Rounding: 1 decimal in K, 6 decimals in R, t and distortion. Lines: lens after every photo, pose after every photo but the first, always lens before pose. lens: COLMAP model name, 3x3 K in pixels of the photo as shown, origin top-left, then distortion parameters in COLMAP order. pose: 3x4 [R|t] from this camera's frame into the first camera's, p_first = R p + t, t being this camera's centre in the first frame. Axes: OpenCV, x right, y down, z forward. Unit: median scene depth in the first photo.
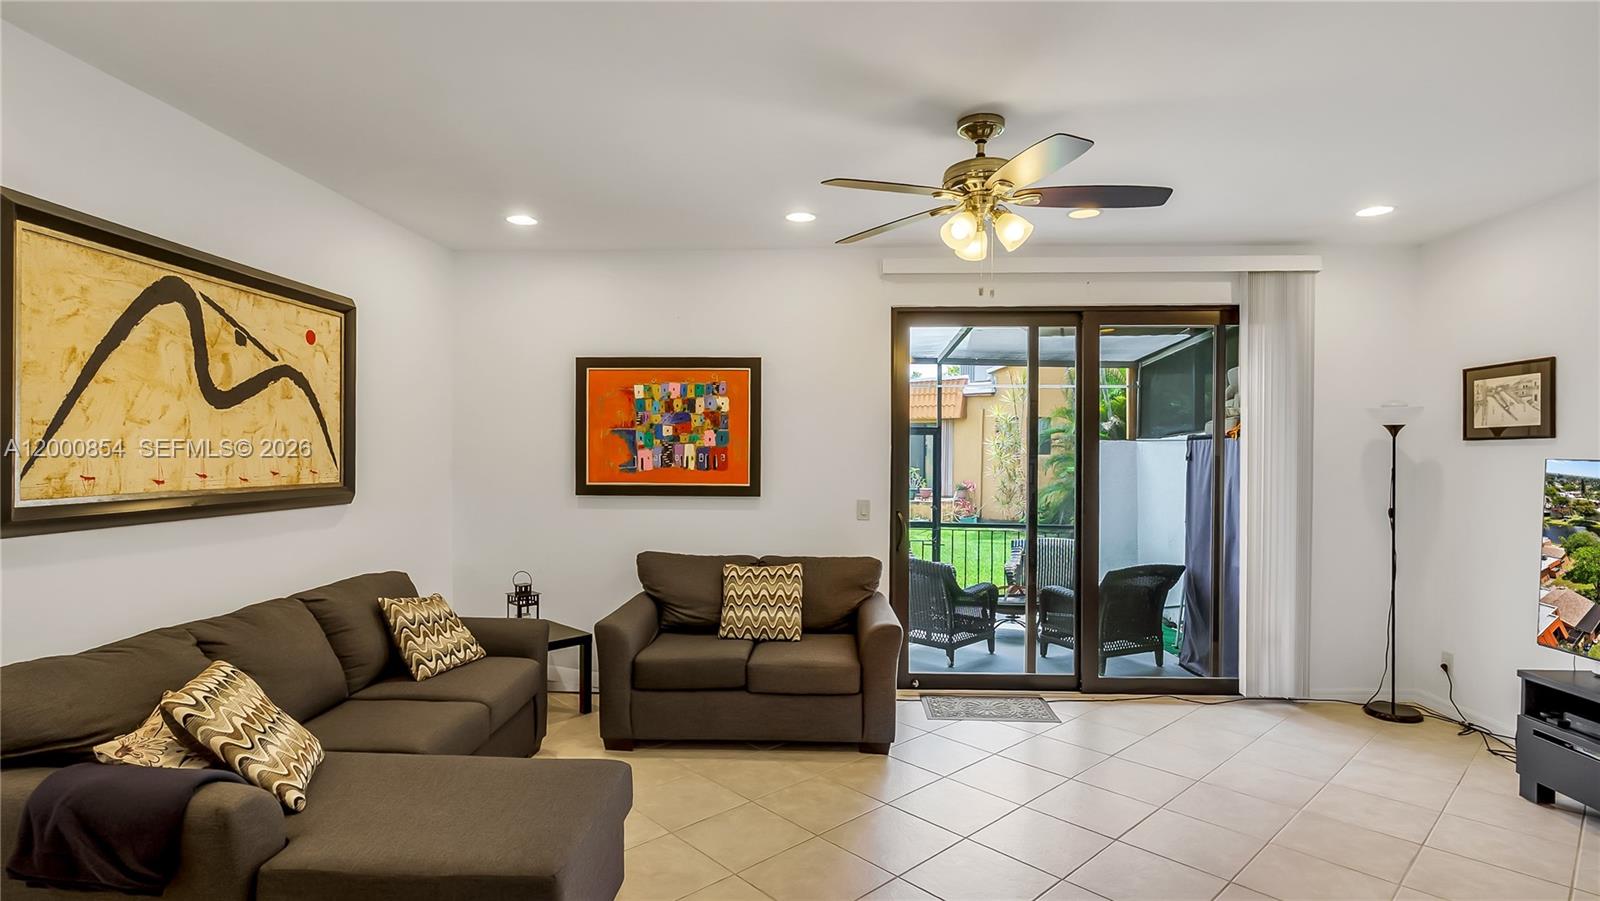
lens RADIAL K [[781.5, 0, 801.5], [0, 781.5, 456.9], [0, 0, 1]] dist [-0.004523, 0.000546]
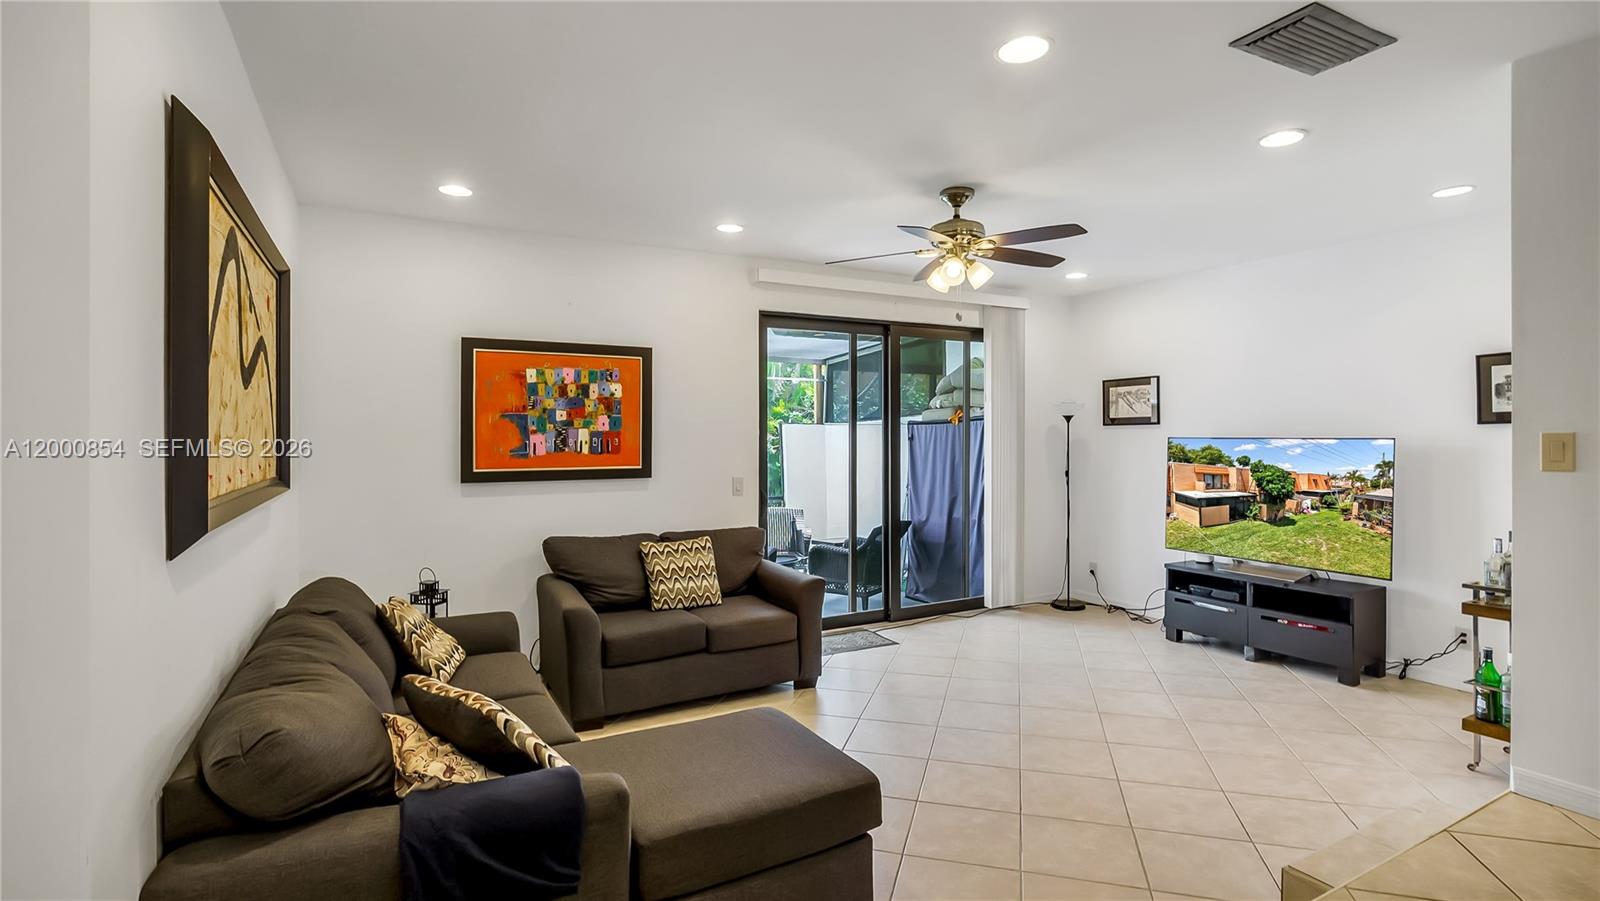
lens RADIAL K [[750.3, 0, 799.0], [0, 750.3, 435.7], [0, 0, 1]] dist [-0.001809, -0.000010]
pose [[0.857904, -0.006684, 0.513767, -0.408654], [0.008976, 0.999958, -0.001979, -0.002973], [-0.513732, 0.006309, 0.857928, 0.016933]]
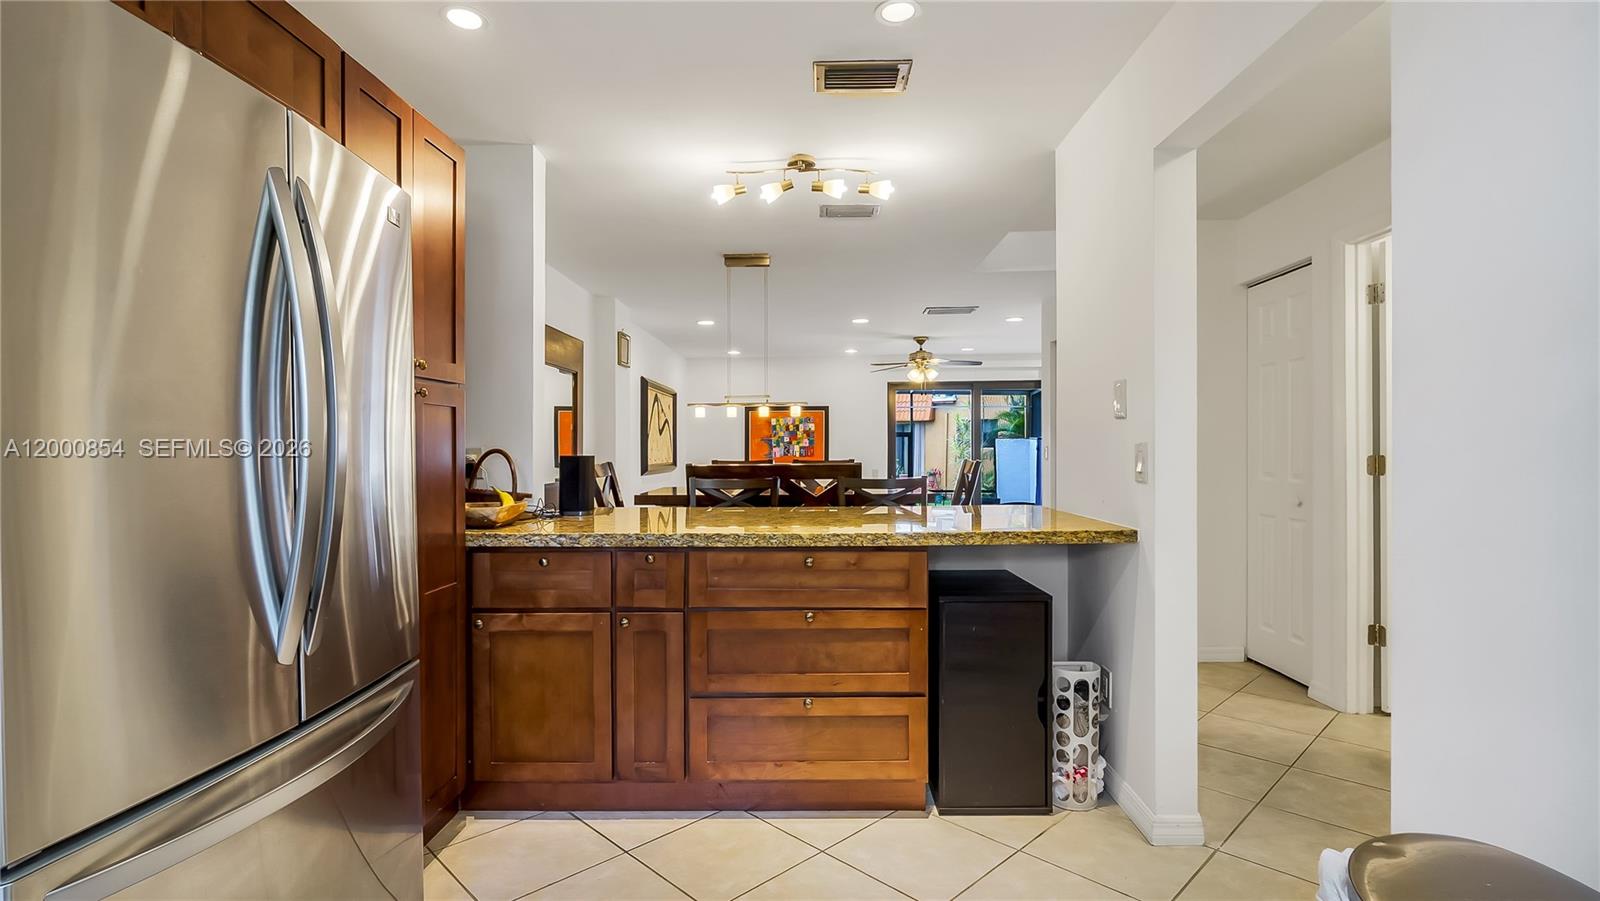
lens RADIAL K [[752.5, 0, 802.3], [0, 752.5, 440.9], [0, 0, 1]] dist [-0.003426, 0.000112]
pose [[0.999690, -0.008308, 0.023478, -0.178667], [0.008628, 0.999871, -0.013546, 0.000196], [-0.023362, 0.013745, 0.999633, -1.126974]]
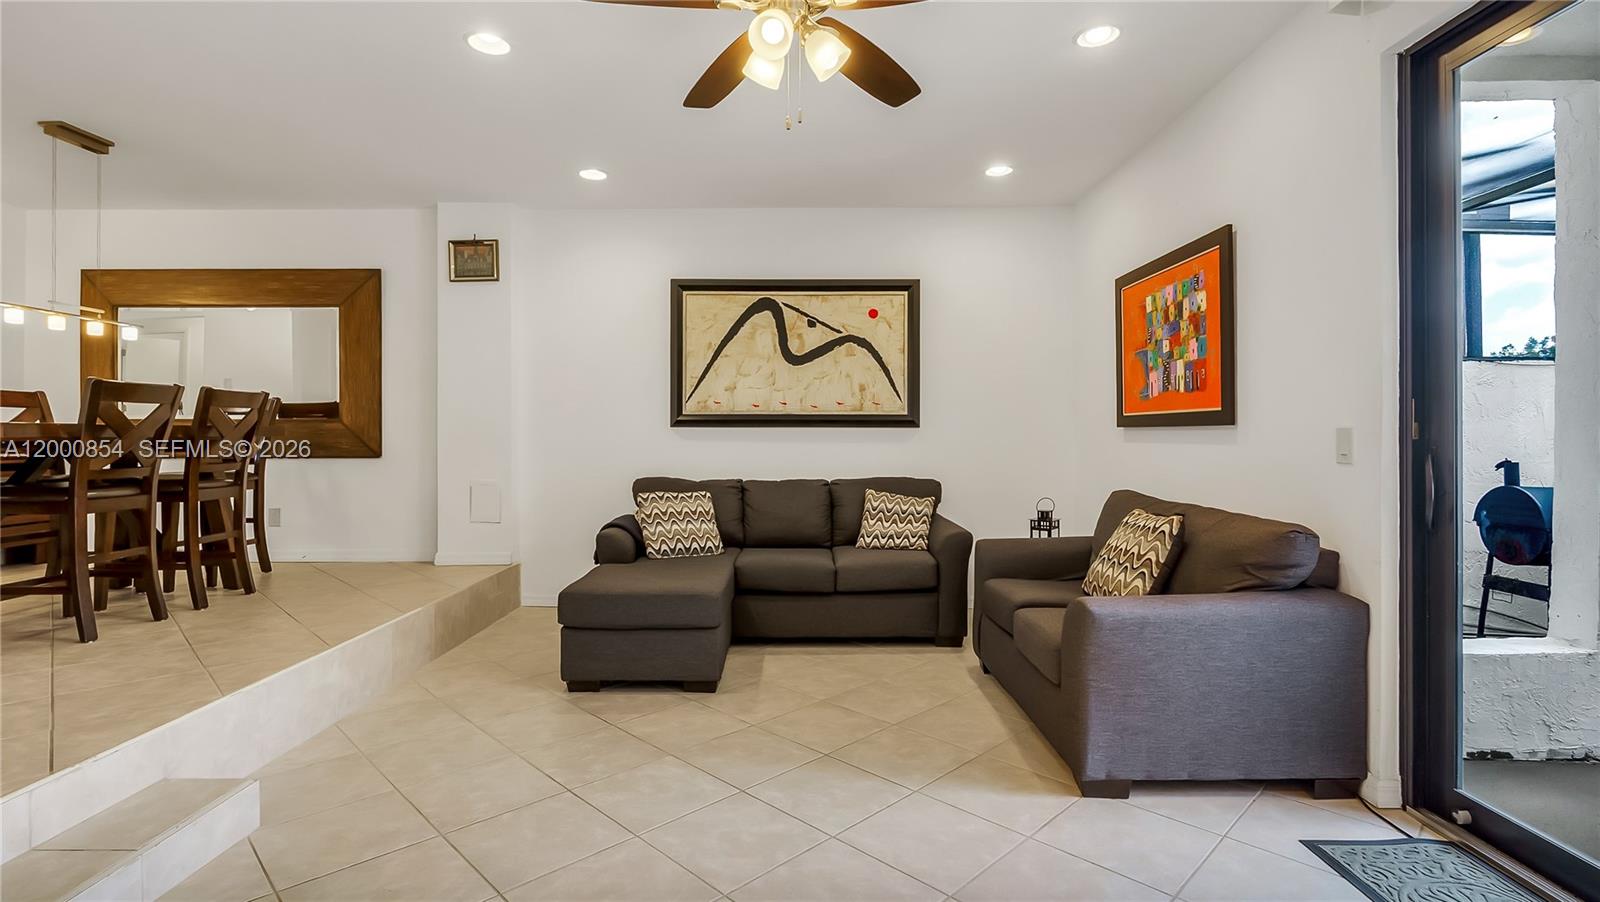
lens RADIAL K [[763.2, 0, 802.3], [0, 763.2, 430.4], [0, 0, 1]] dist [-0.002560, -0.001012]
pose [[0.040395, -0.011480, -0.999118, 0.609804], [-0.004433, 0.999922, -0.011668, 0.065438], [0.999174, 0.004900, 0.040341, 0.597154]]
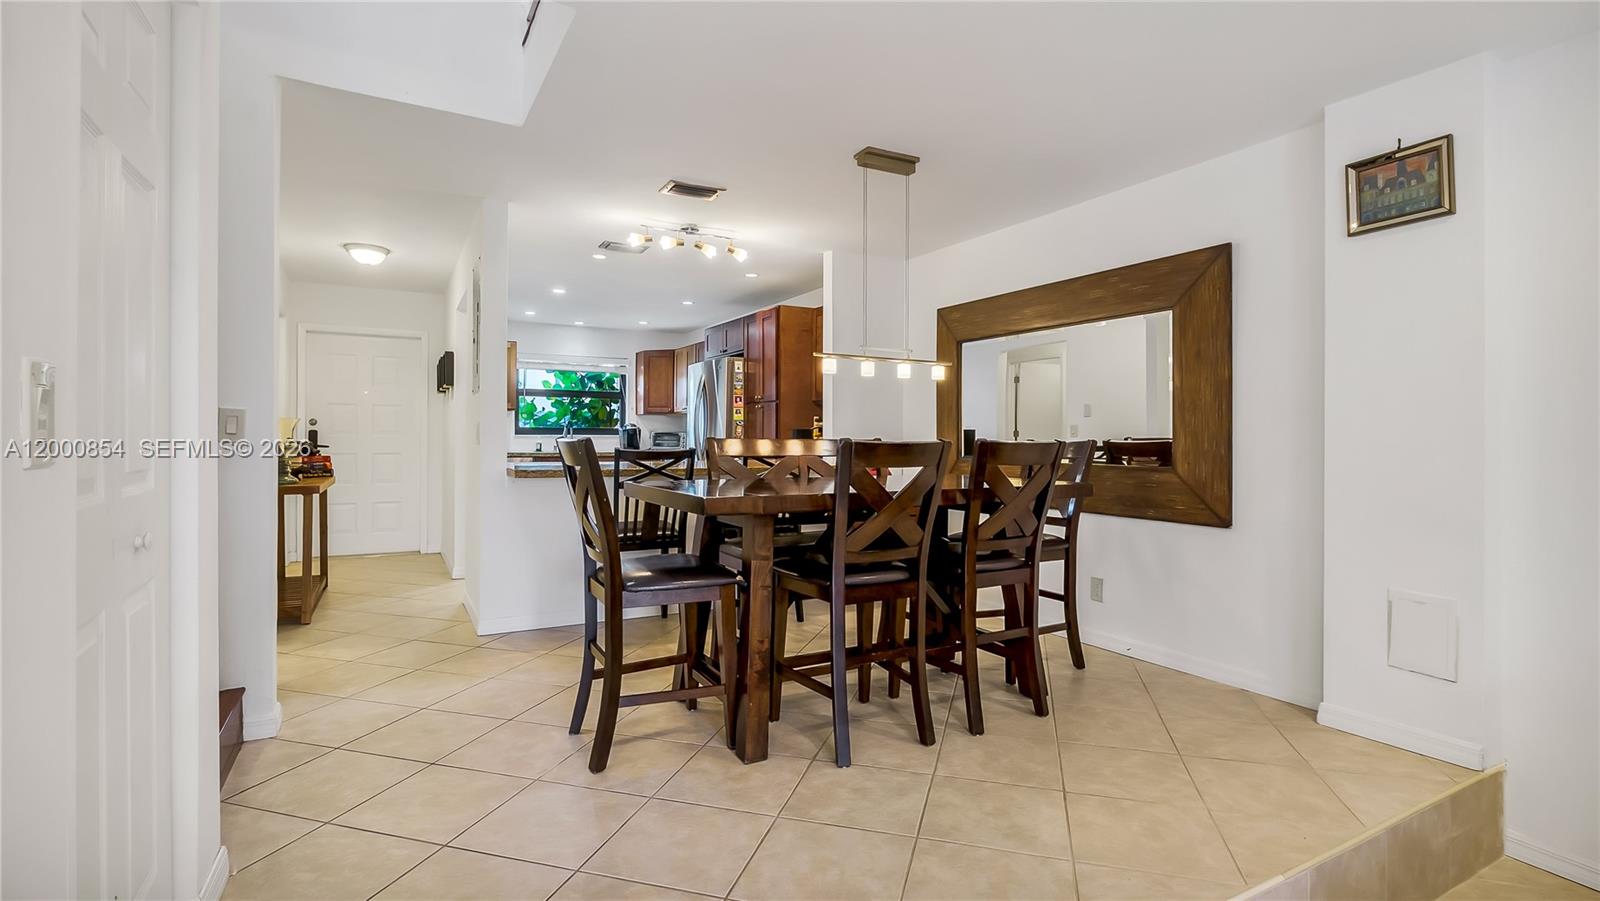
lens RADIAL K [[752.5, 0, 802.3], [0, 752.5, 440.9], [0, 0, 1]] dist [-0.003426, 0.000112]
pose [[-0.853382, -0.006134, -0.521250, 0.217983], [-0.011141, 0.999917, 0.006472, 0.012640], [0.521167, 0.011330, -0.853380, 0.436117]]
